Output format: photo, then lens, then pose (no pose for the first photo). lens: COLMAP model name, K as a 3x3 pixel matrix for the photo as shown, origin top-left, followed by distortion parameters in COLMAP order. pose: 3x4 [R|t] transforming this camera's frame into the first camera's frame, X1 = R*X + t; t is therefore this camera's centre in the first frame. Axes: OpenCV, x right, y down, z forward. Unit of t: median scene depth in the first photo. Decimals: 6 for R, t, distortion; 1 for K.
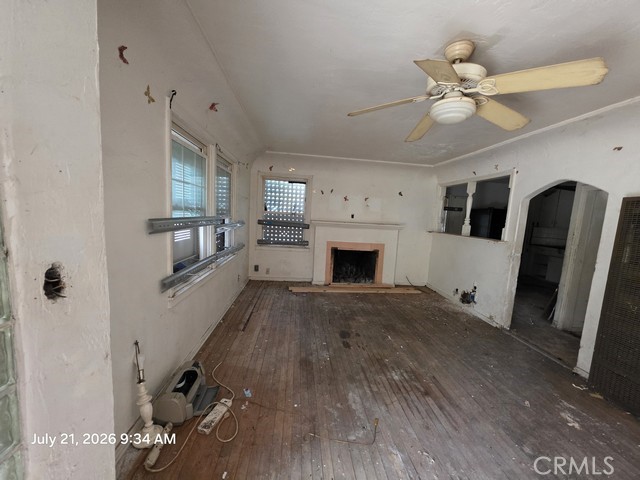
lens RADIAL K [[253.9, 0, 327.7], [0, 253.9, 241.7], [0, 0, 1]] dist [-0.000888, -0.000048]
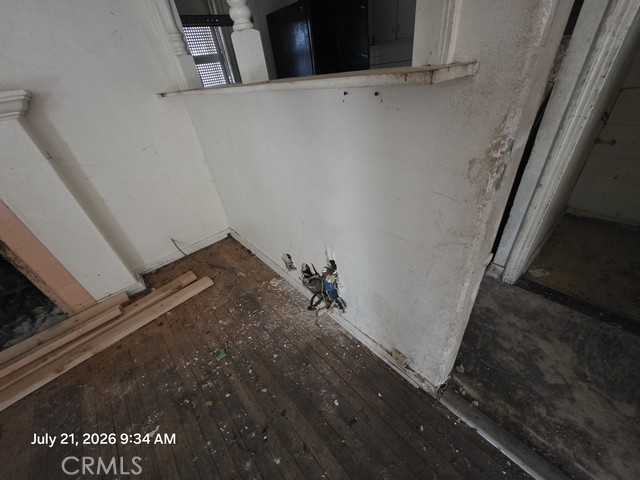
lens RADIAL K [[253.9, 0, 327.7], [0, 253.9, 241.7], [0, 0, 1]] dist [-0.000888, -0.000048]
pose [[0.794243, -0.461800, 0.394866, 0.420863], [0.221367, 0.825141, 0.519748, -0.008842], [-0.565839, -0.325396, 0.757590, 0.701544]]
